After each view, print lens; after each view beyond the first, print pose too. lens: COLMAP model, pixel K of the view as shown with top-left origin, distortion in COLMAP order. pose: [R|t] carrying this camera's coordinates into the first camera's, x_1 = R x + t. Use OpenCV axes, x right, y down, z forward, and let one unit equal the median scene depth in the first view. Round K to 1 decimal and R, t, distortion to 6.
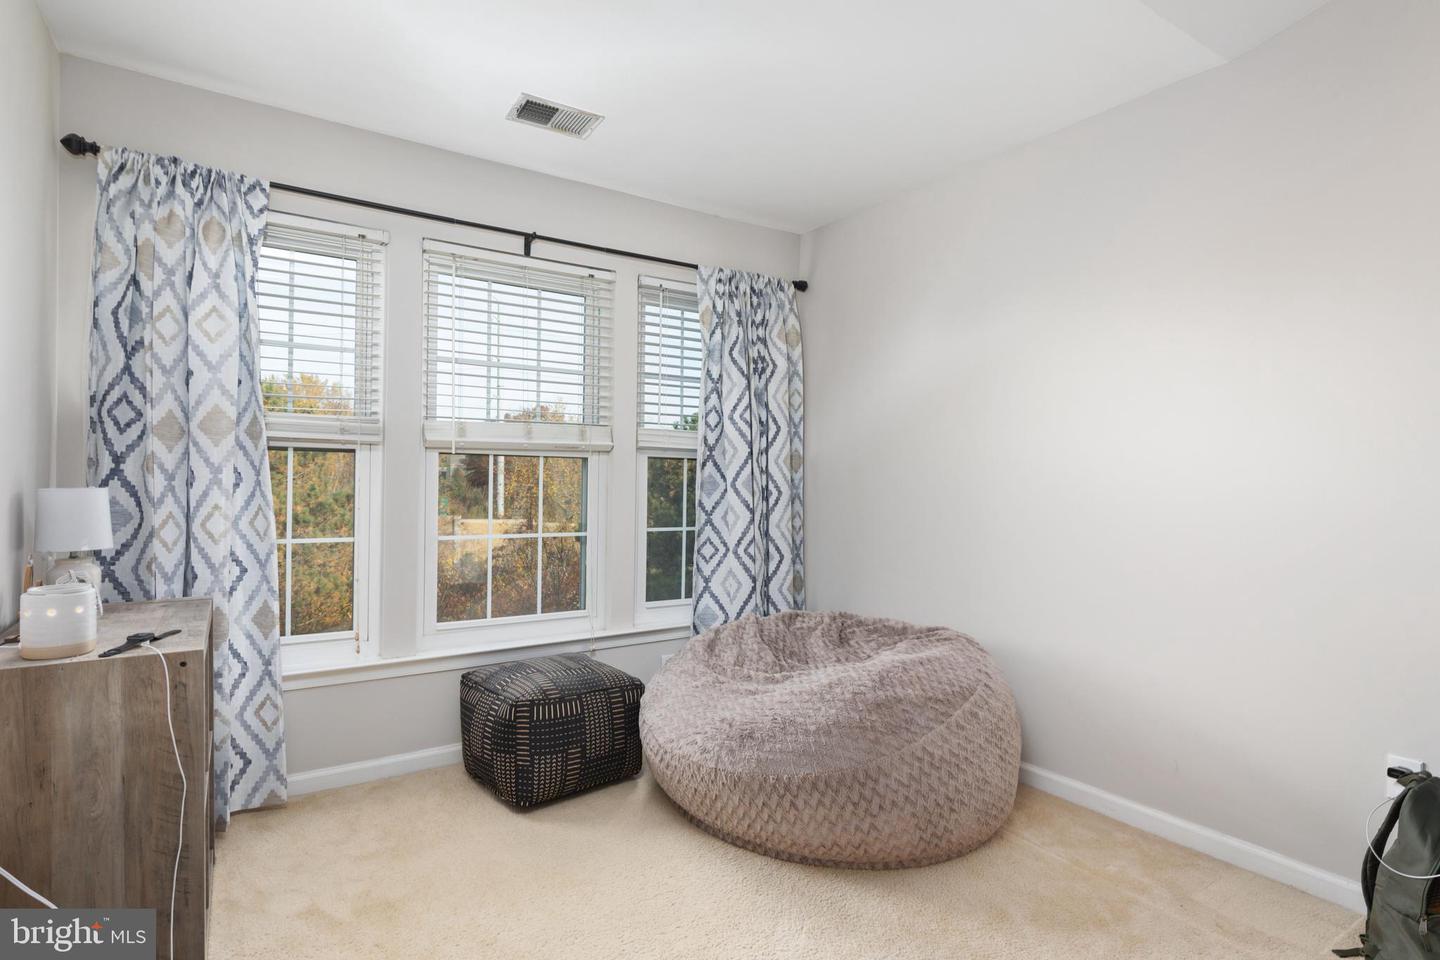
lens RADIAL K [[752.5, 0, 720.0], [0, 752.5, 480.0], [0, 0, 1]] dist [0.000306, 0.000219]
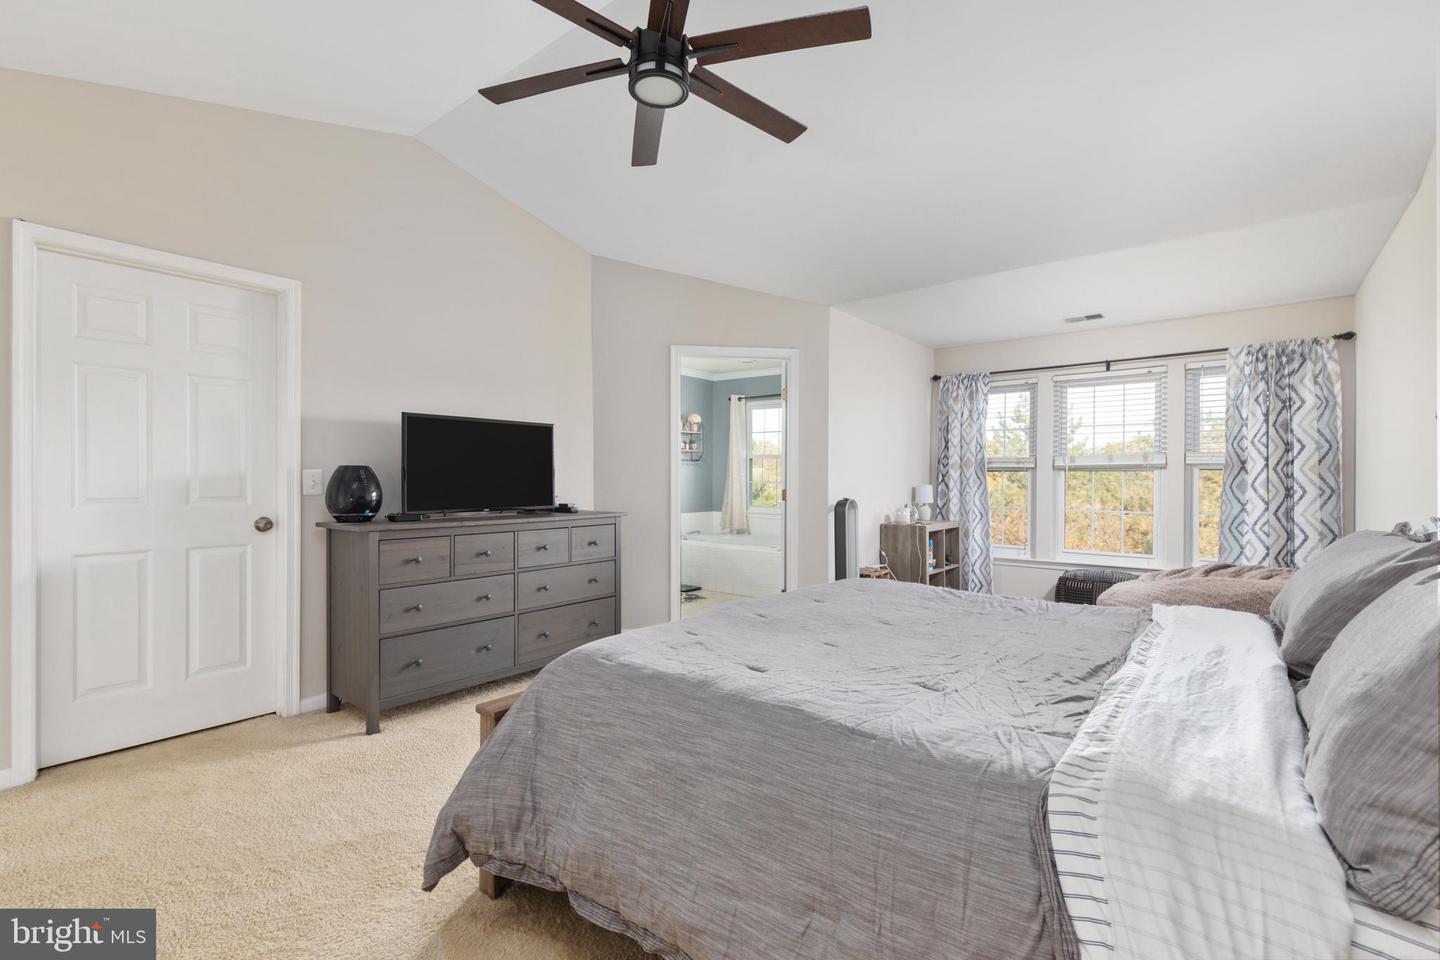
lens RADIAL K [[650.9, 0, 720.0], [0, 650.9, 480.0], [0, 0, 1]] dist [0.008865, -0.000261]
pose [[0.279636, -0.008873, -0.960065, 1.000369], [-0.004970, 0.999931, -0.010689, 0.014652], [0.960093, 0.007760, 0.279573, -0.423257]]
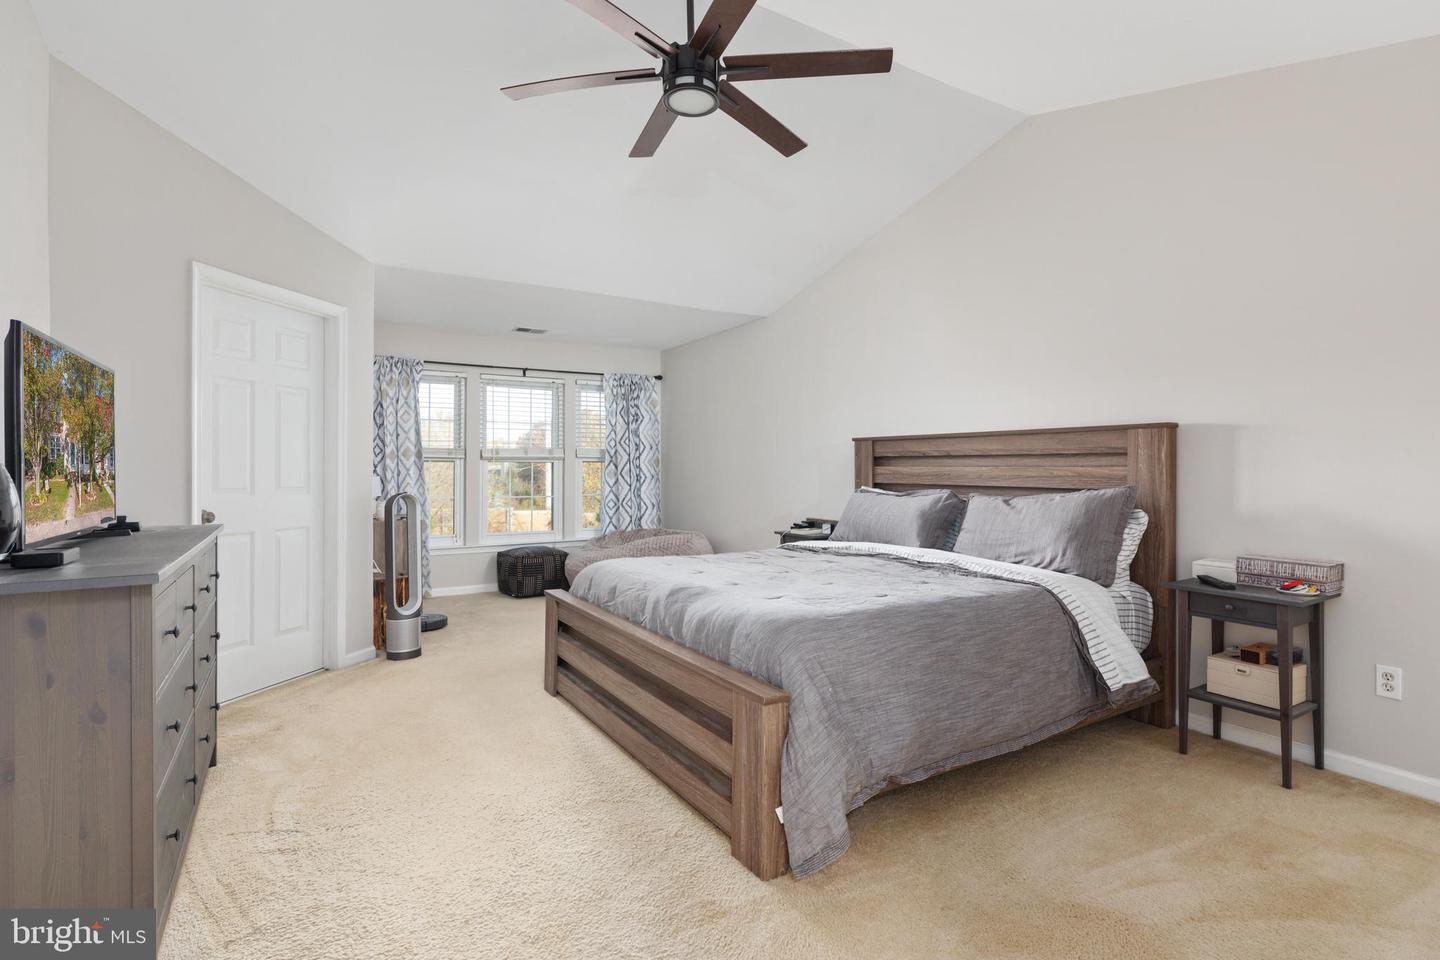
lens RADIAL K [[718.6, 0, 724.6], [0, 718.6, 467.0], [0, 0, 1]] dist [-0.001578, -0.000005]
pose [[0.998852, -0.013032, -0.046105, 0.413345], [0.012571, 0.999868, -0.010277, 0.012140], [0.046232, 0.009686, 0.998884, -1.064228]]
